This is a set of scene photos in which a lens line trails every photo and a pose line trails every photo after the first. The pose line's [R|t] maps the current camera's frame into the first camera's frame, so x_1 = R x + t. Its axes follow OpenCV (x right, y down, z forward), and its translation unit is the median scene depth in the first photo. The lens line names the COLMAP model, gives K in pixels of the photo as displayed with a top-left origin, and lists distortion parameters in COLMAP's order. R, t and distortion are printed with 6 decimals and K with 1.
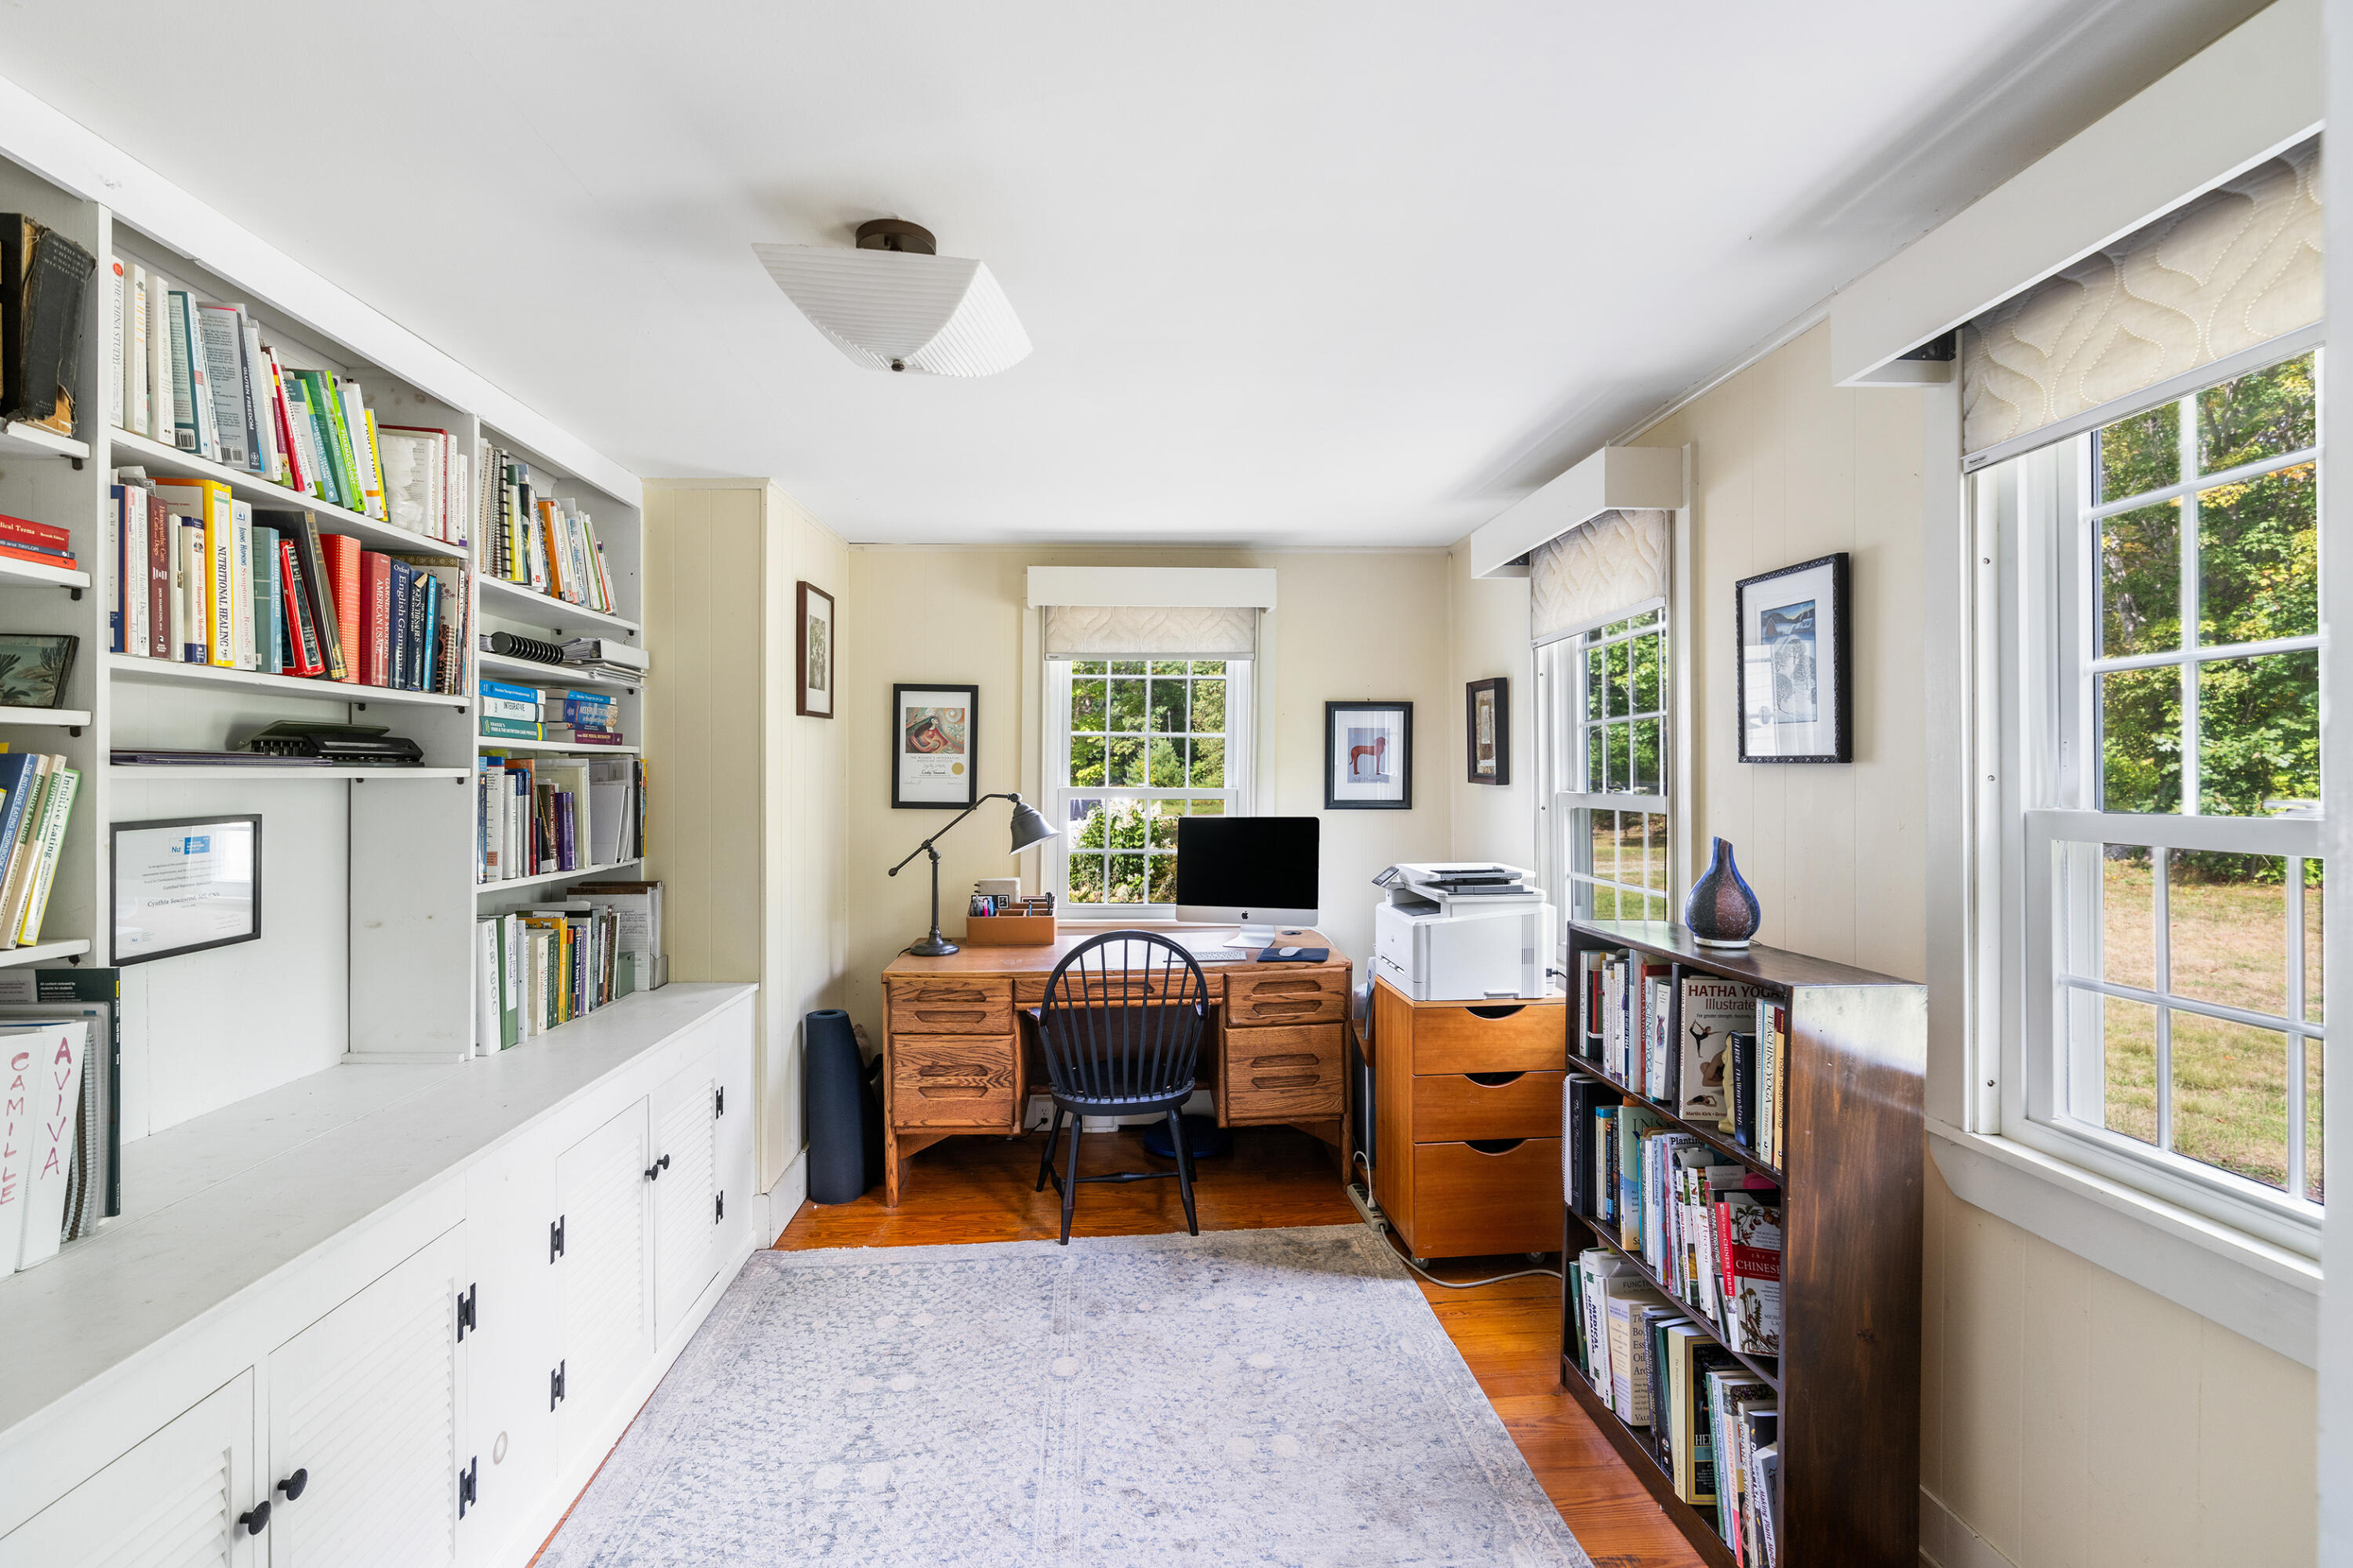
lens RADIAL K [[1075.2, 0, 1173.6], [0, 1075.2, 772.7], [0, 0, 1]] dist [0.003095, 0.000875]
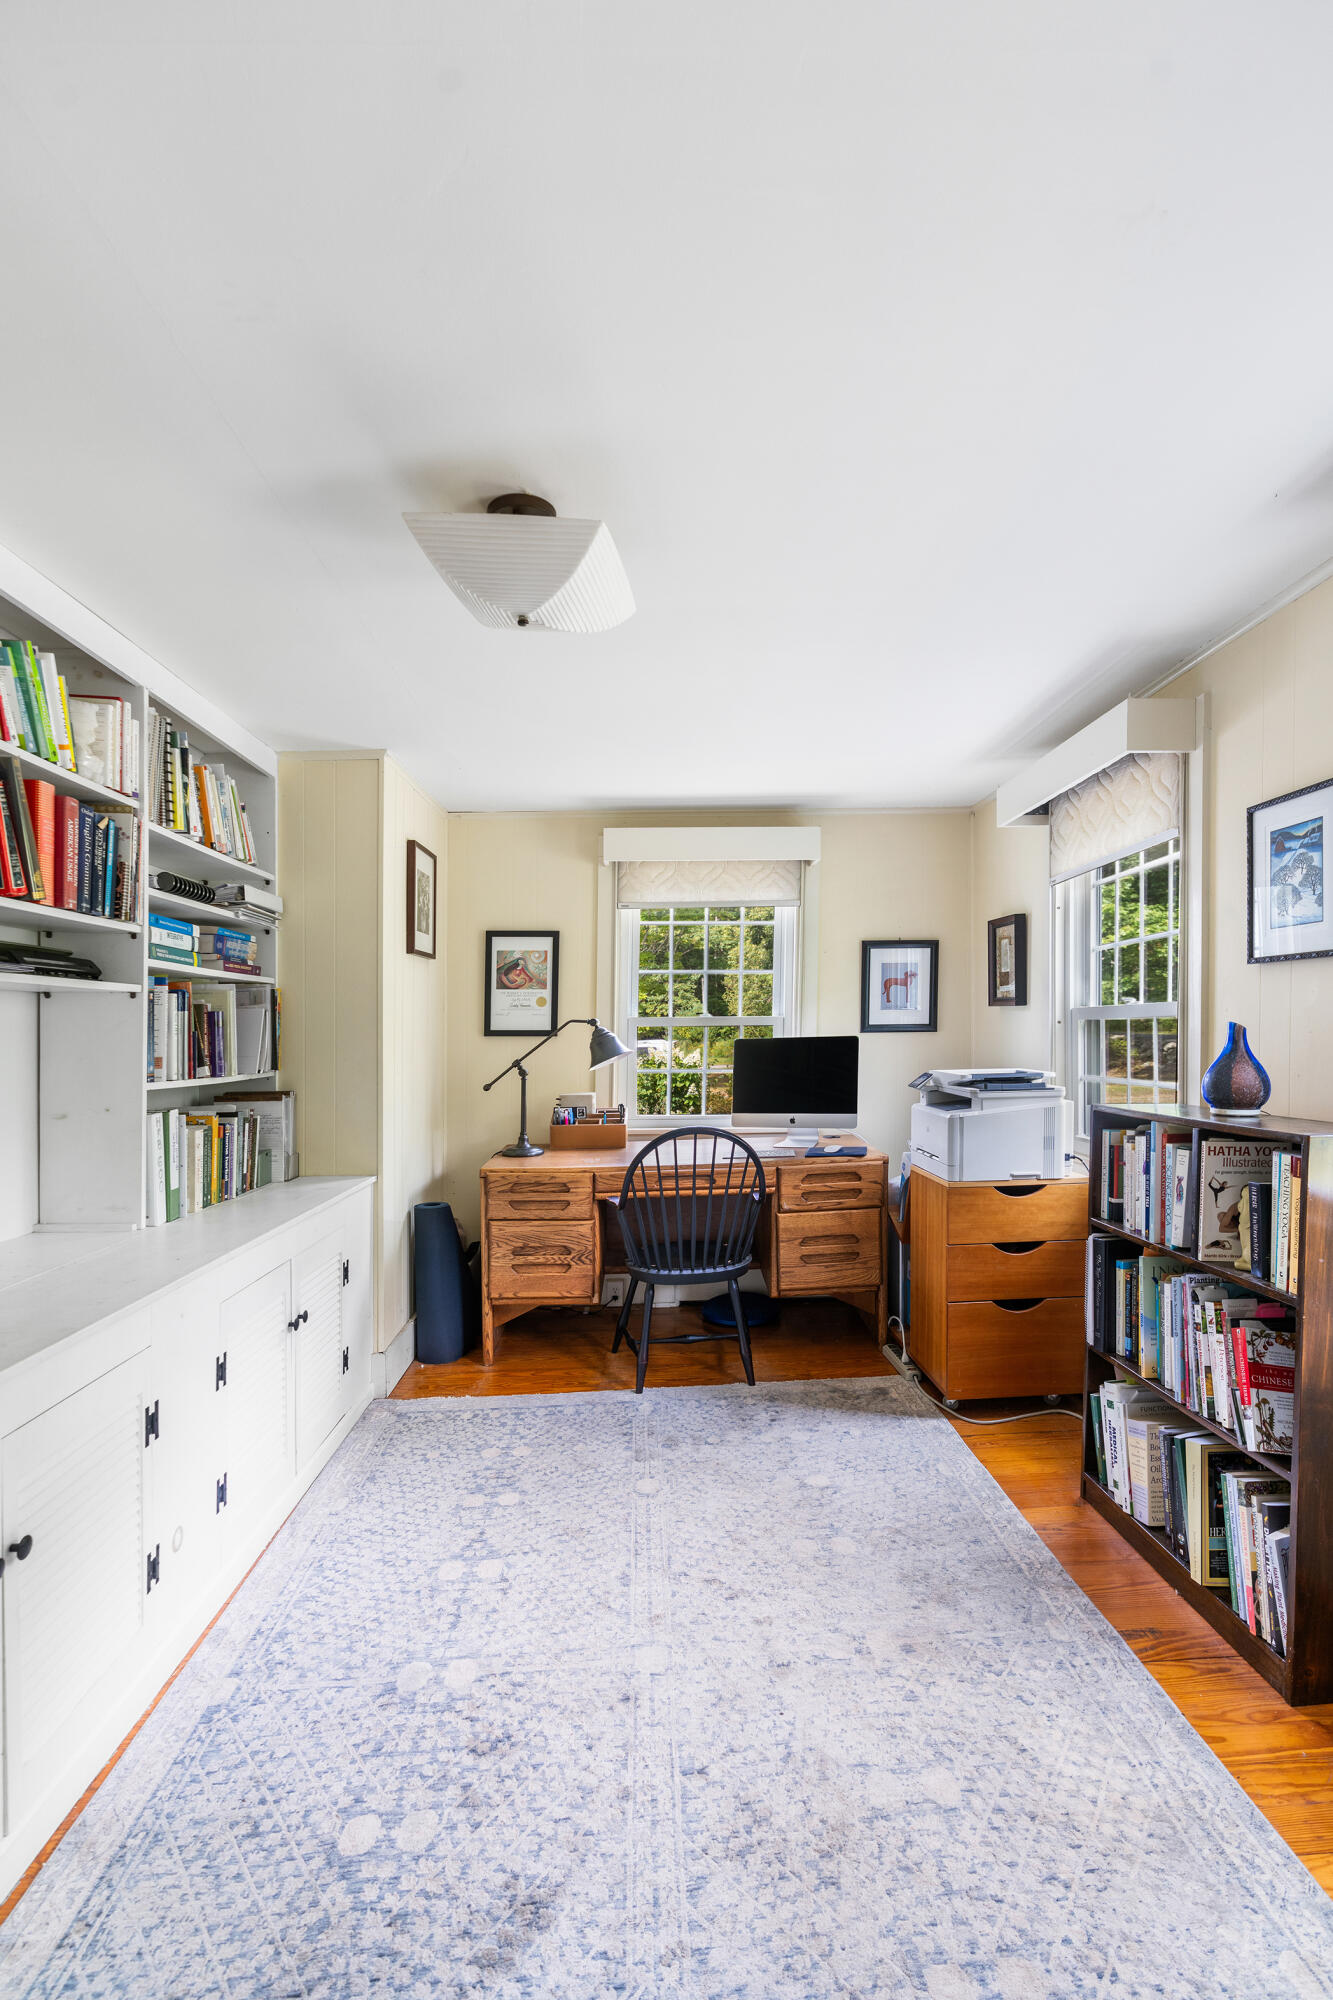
lens RADIAL K [[913.9, 0, 624.5], [0, 913.9, 1117.8], [0, 0, 1]] dist [0.003095, 0.000875]
pose [[0.999789, 0.011316, -0.017129, -0.113421], [-0.011131, 0.999879, 0.010892, 0.137727], [0.017250, -0.010699, 0.999794, 0.002081]]
